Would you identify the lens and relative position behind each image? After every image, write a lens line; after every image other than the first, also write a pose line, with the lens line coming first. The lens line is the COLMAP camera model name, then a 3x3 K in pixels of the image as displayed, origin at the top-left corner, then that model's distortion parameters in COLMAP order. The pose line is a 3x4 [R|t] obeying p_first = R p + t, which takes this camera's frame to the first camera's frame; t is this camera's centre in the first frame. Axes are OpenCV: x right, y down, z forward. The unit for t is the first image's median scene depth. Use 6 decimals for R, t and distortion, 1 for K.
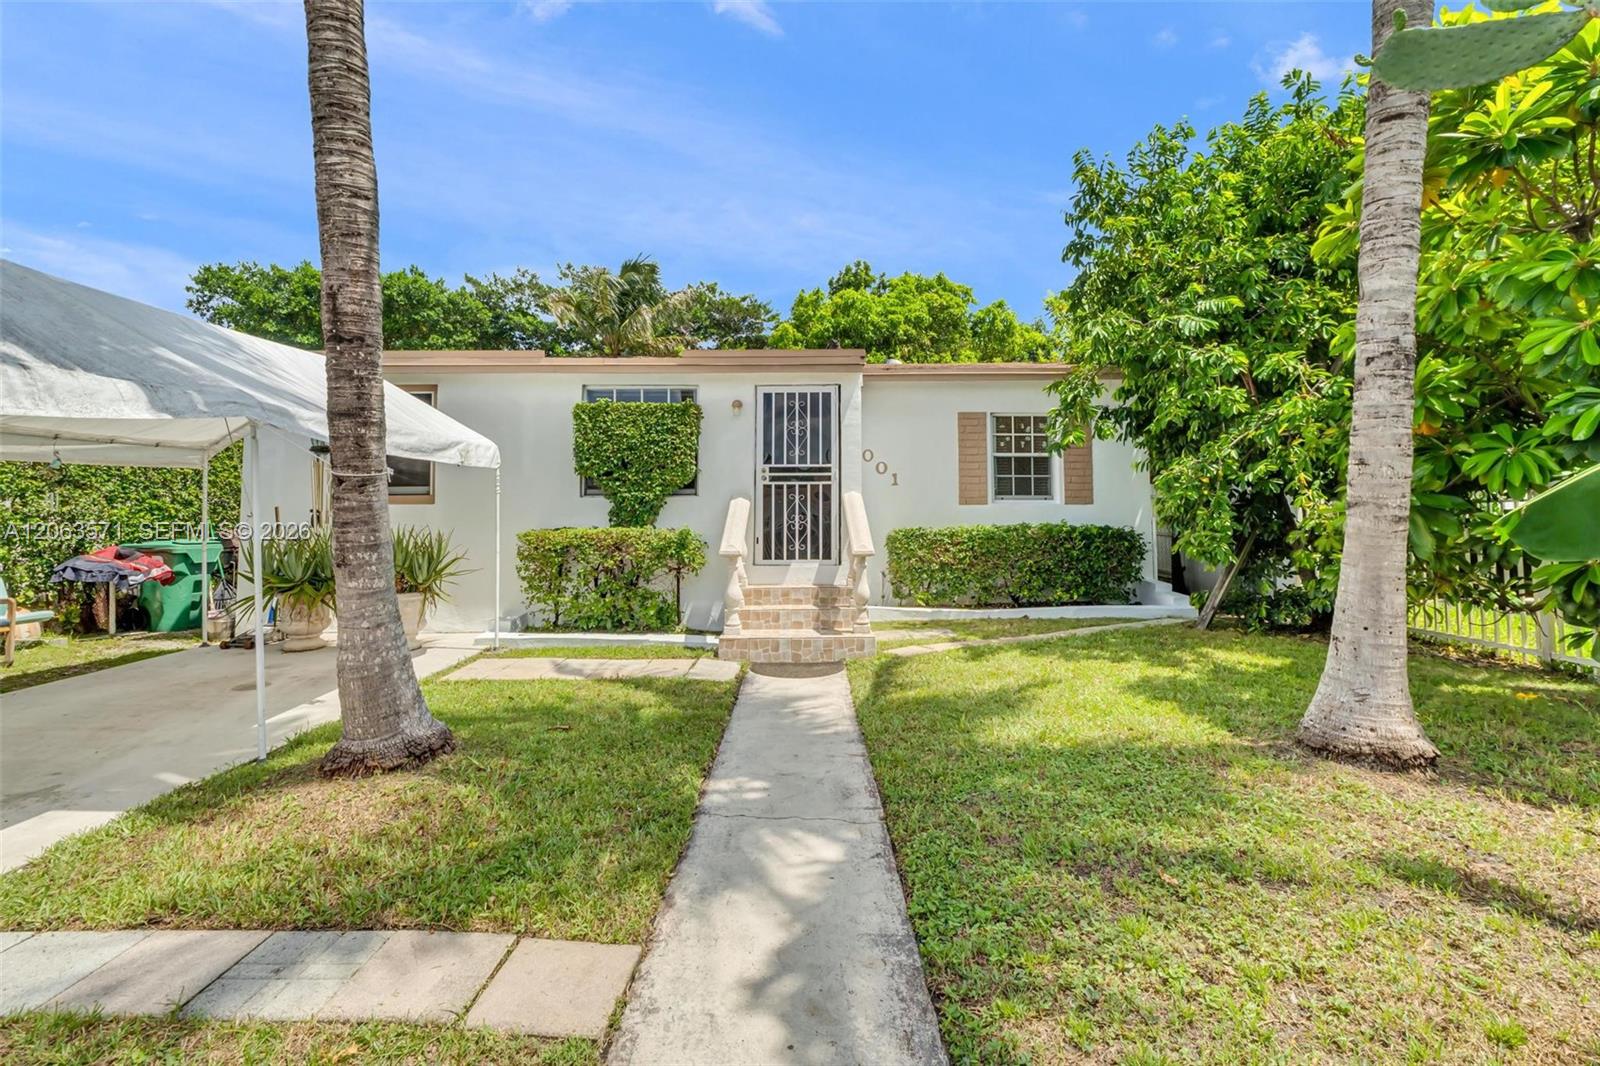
lens RADIAL K [[688.4, 0, 836.3], [0, 688.4, 491.1], [0, 0, 1]] dist [-0.000173, -0.000113]
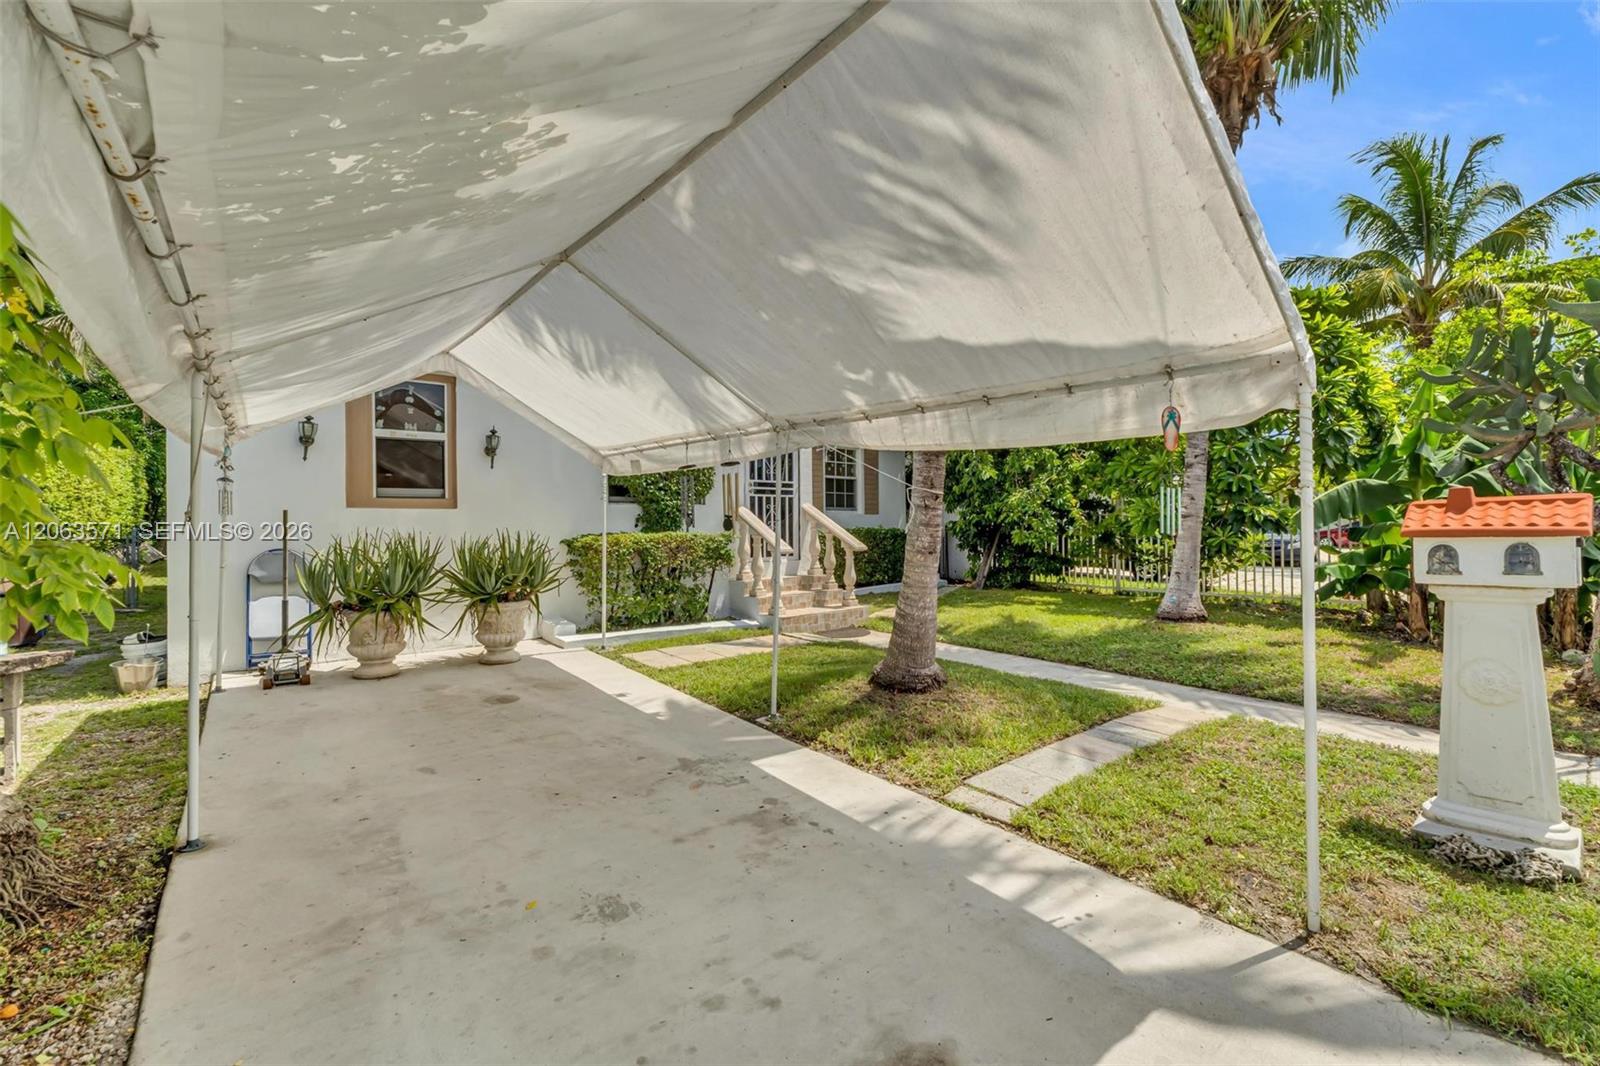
lens RADIAL K [[688.4, 0, 789.7], [0, 688.4, 522.6], [0, 0, 1]] dist [-0.000173, -0.000113]
pose [[0.766200, -0.000021, 0.642602, -0.837314], [-0.021032, 0.999463, 0.025110, 0.005409], [-0.642258, -0.032754, 0.765789, 0.020218]]
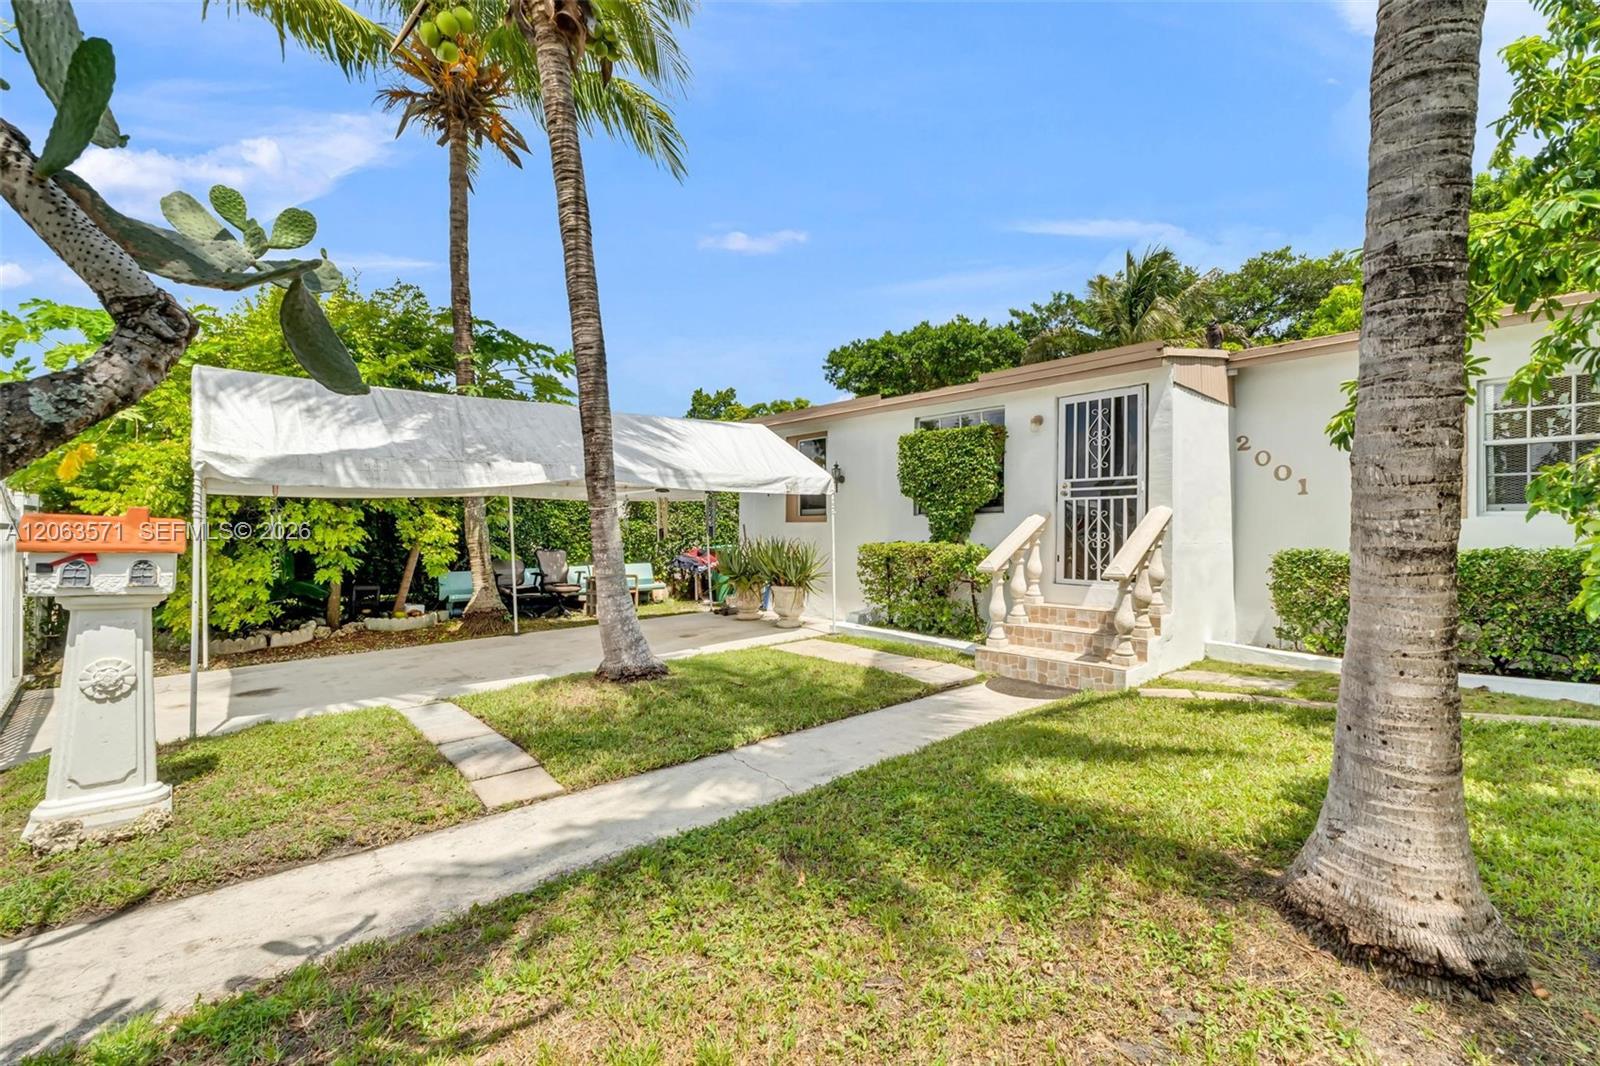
lens RADIAL K [[688.4, 0, 812.0], [0, 688.4, 535.3], [0, 0, 1]] dist [-0.000173, -0.000113]
pose [[0.668946, 0.011816, -0.743217, 0.373377], [0.021801, 0.999132, 0.035507, -0.002899], [0.742991, -0.039955, 0.668108, 0.094189]]
